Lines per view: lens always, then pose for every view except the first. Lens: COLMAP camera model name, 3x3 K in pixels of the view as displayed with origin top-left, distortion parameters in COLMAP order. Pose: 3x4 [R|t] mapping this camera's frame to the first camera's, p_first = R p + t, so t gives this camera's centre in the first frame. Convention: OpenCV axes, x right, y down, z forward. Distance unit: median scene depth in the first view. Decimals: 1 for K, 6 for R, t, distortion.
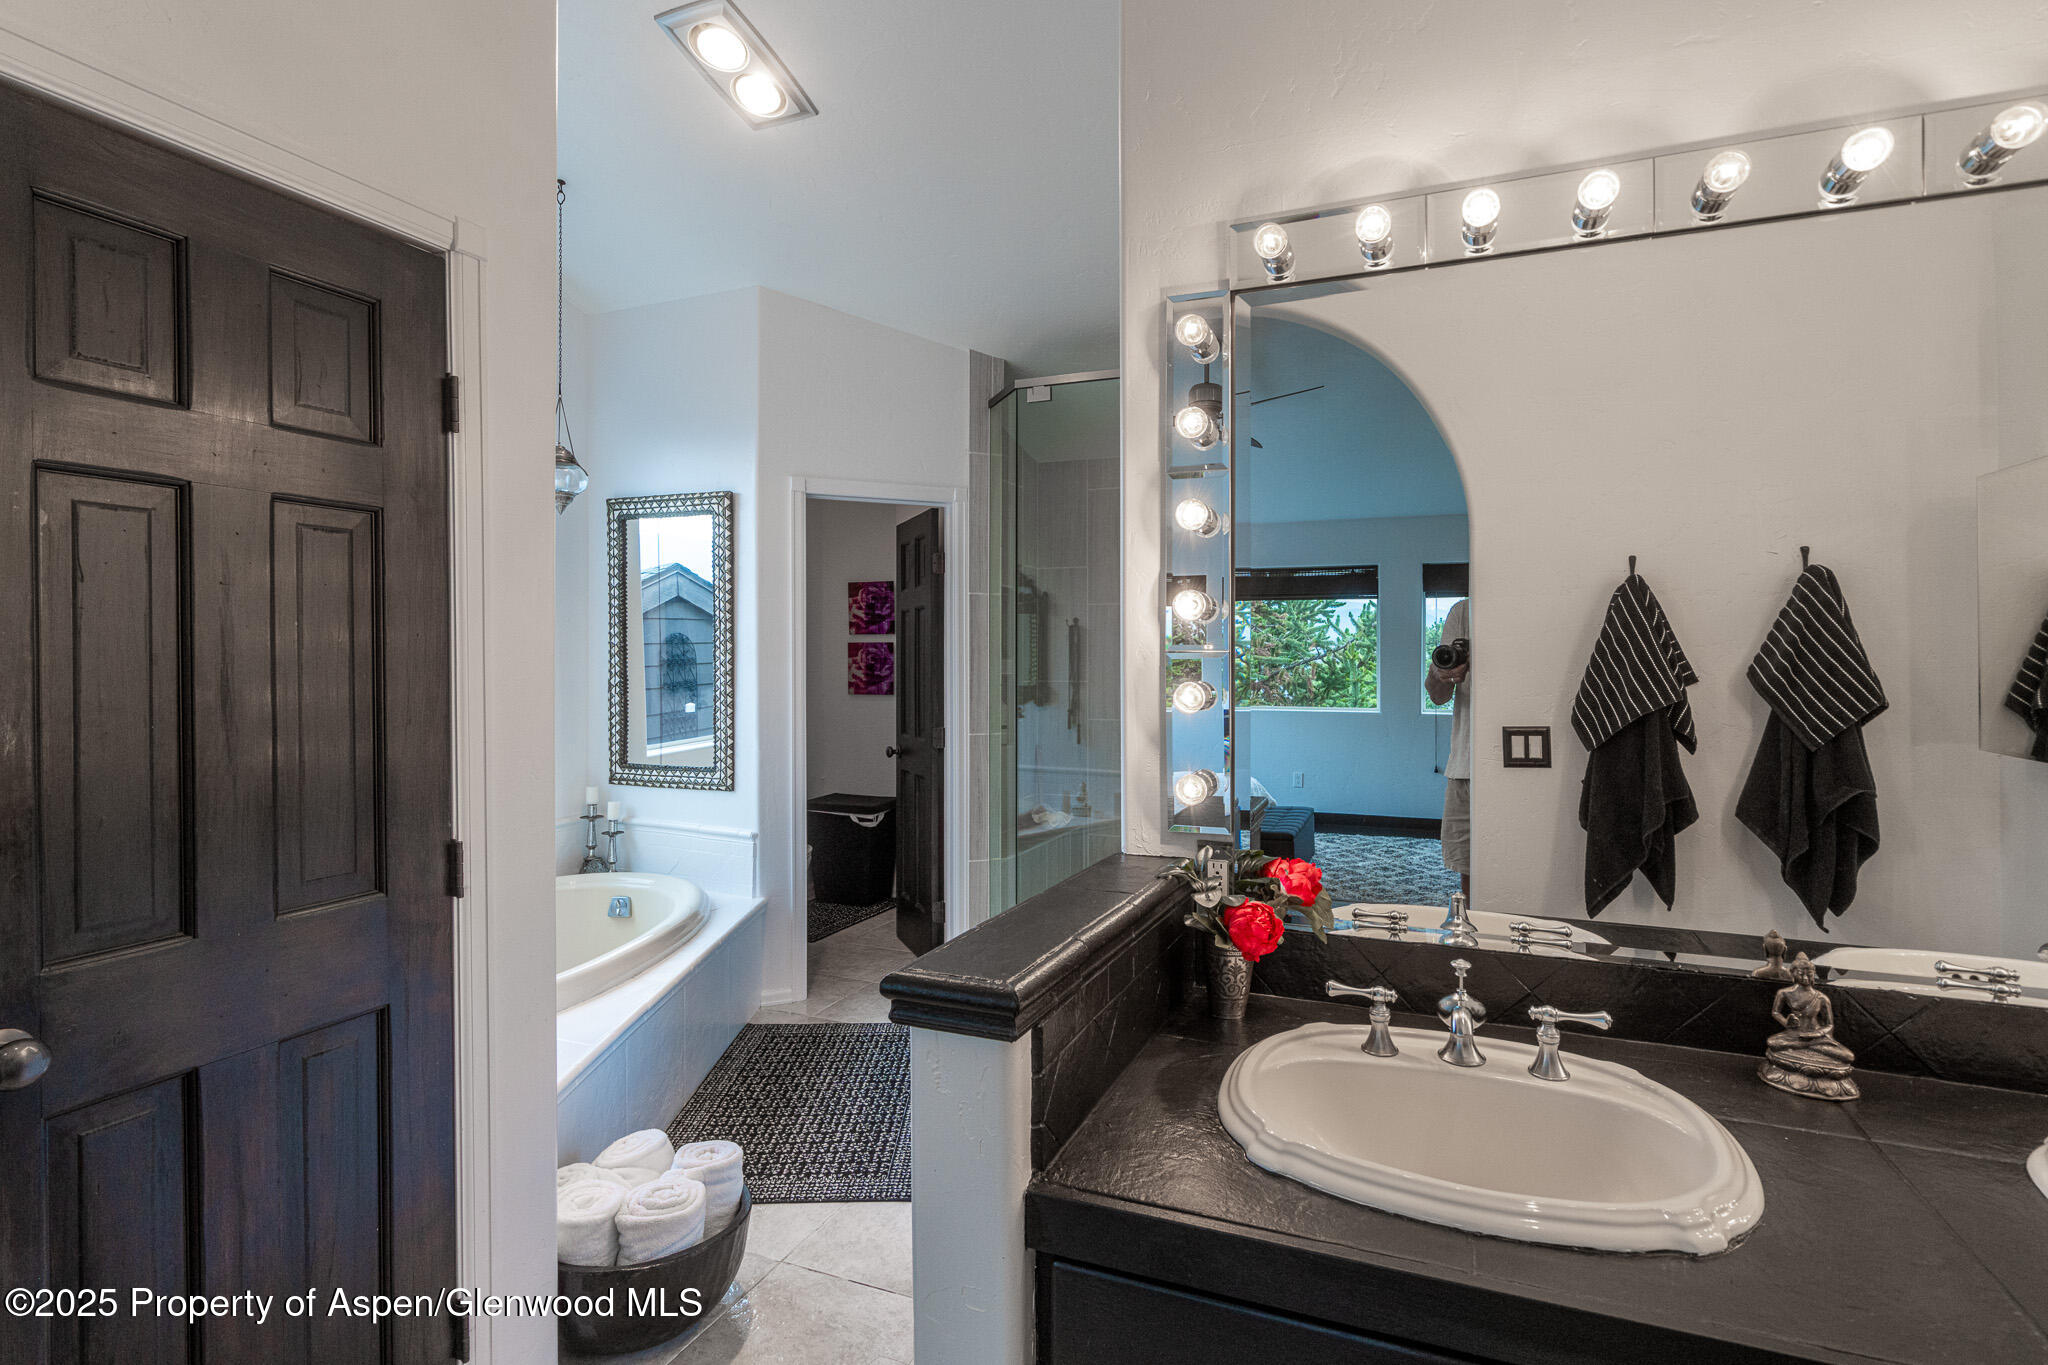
lens RADIAL K [[927.9, 0, 1063.2], [0, 927.9, 677.6], [0, 0, 1]] dist [-0.011056, 0.000258]
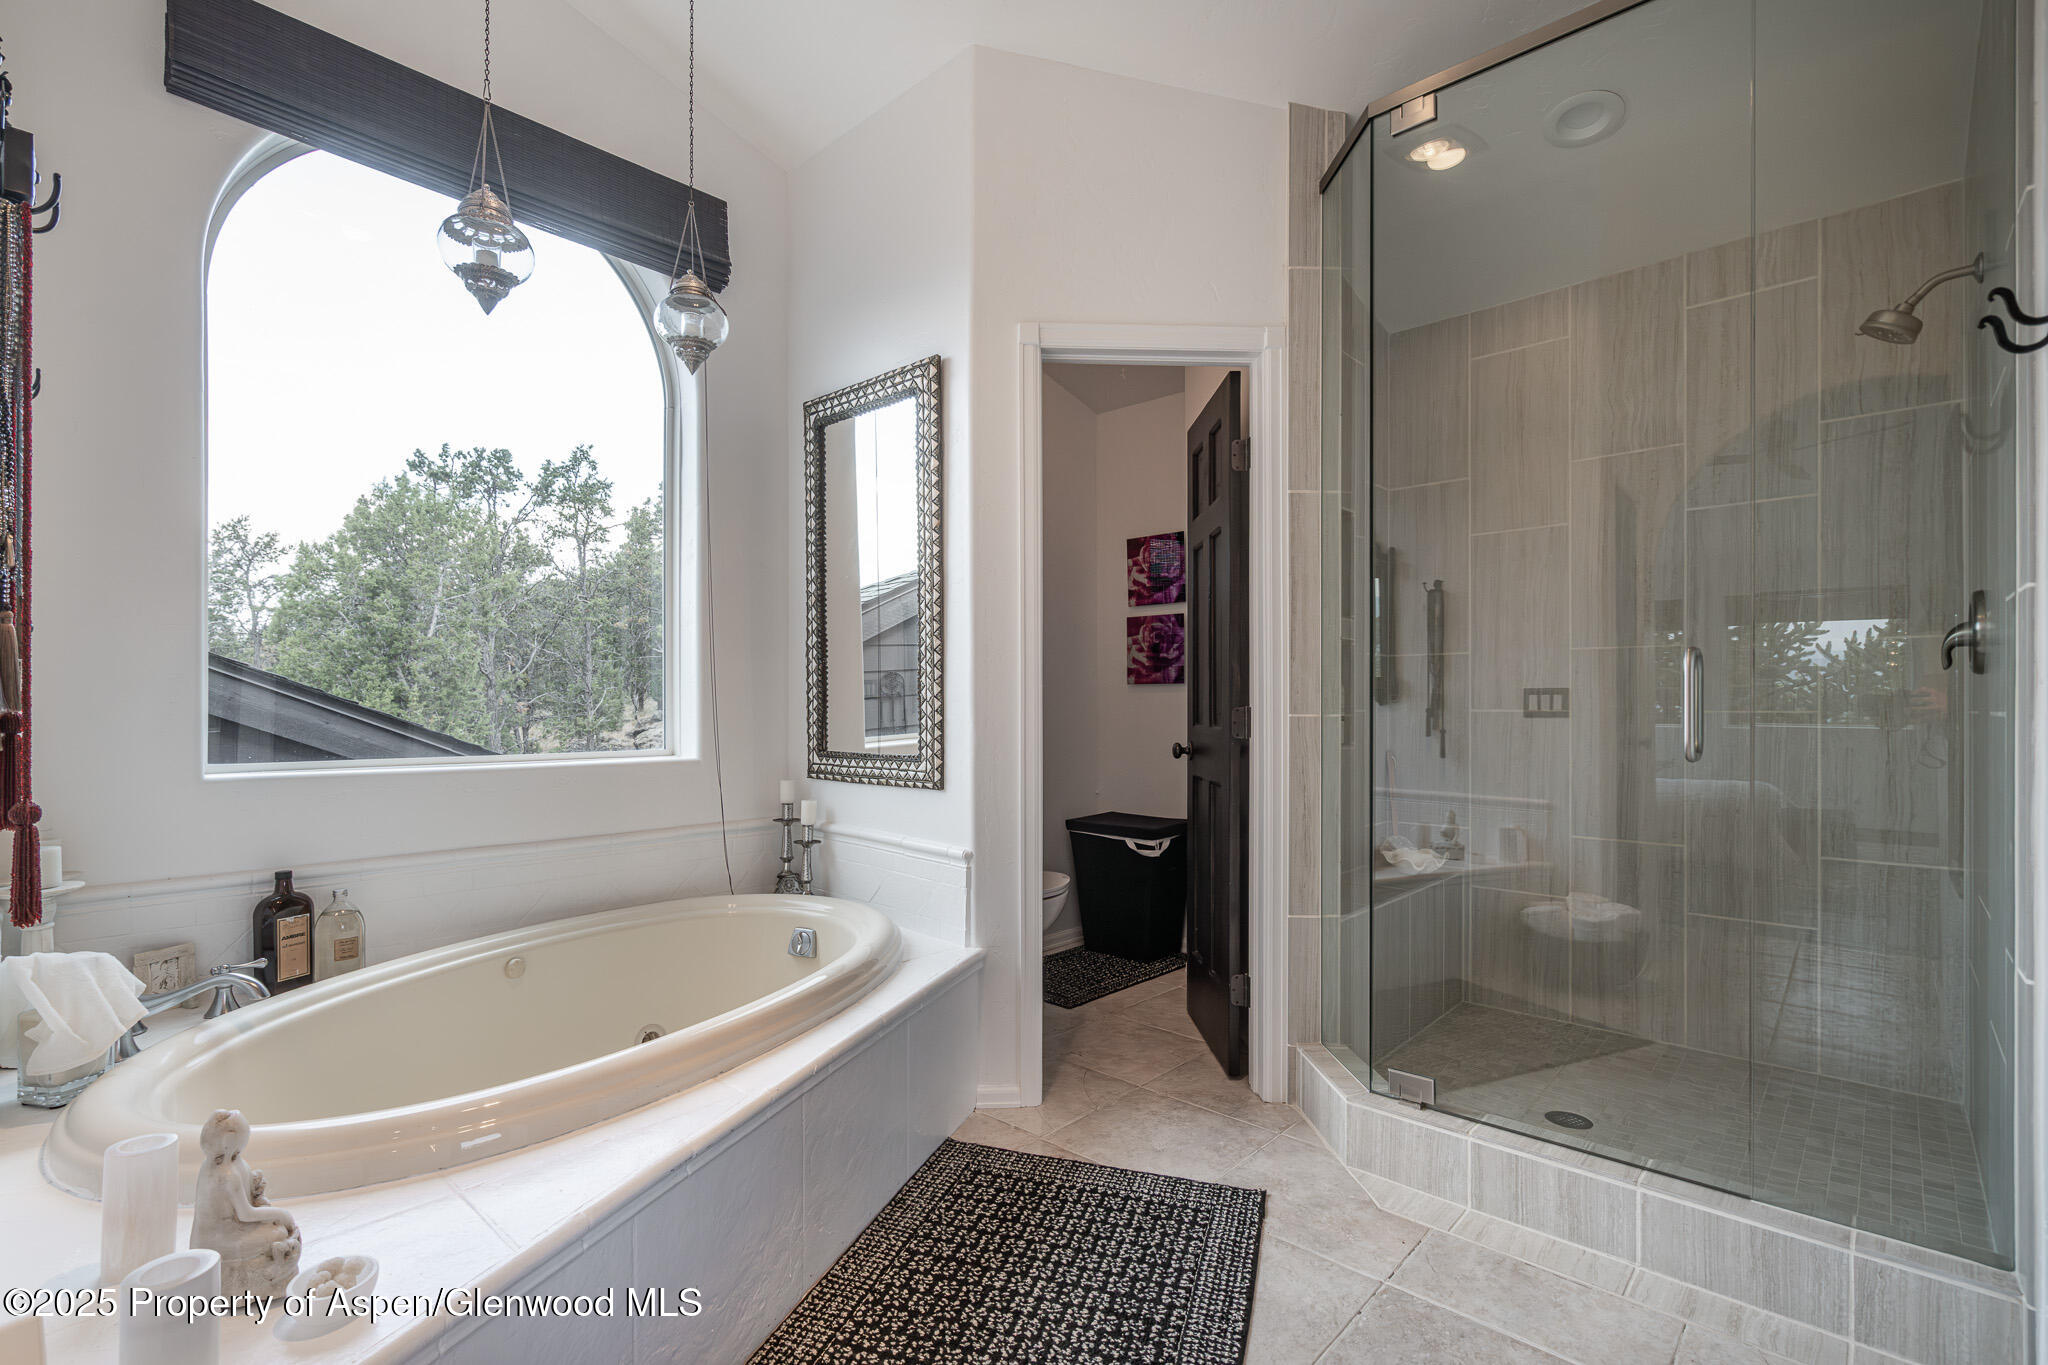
lens RADIAL K [[927.9, 0, 1063.2], [0, 927.9, 677.6], [0, 0, 1]] dist [-0.011056, 0.000258]
pose [[0.945344, -0.004543, -0.326044, -0.039927], [-0.008740, 0.999191, -0.039266, 0.061237], [0.325959, 0.039969, 0.944539, 0.346125]]
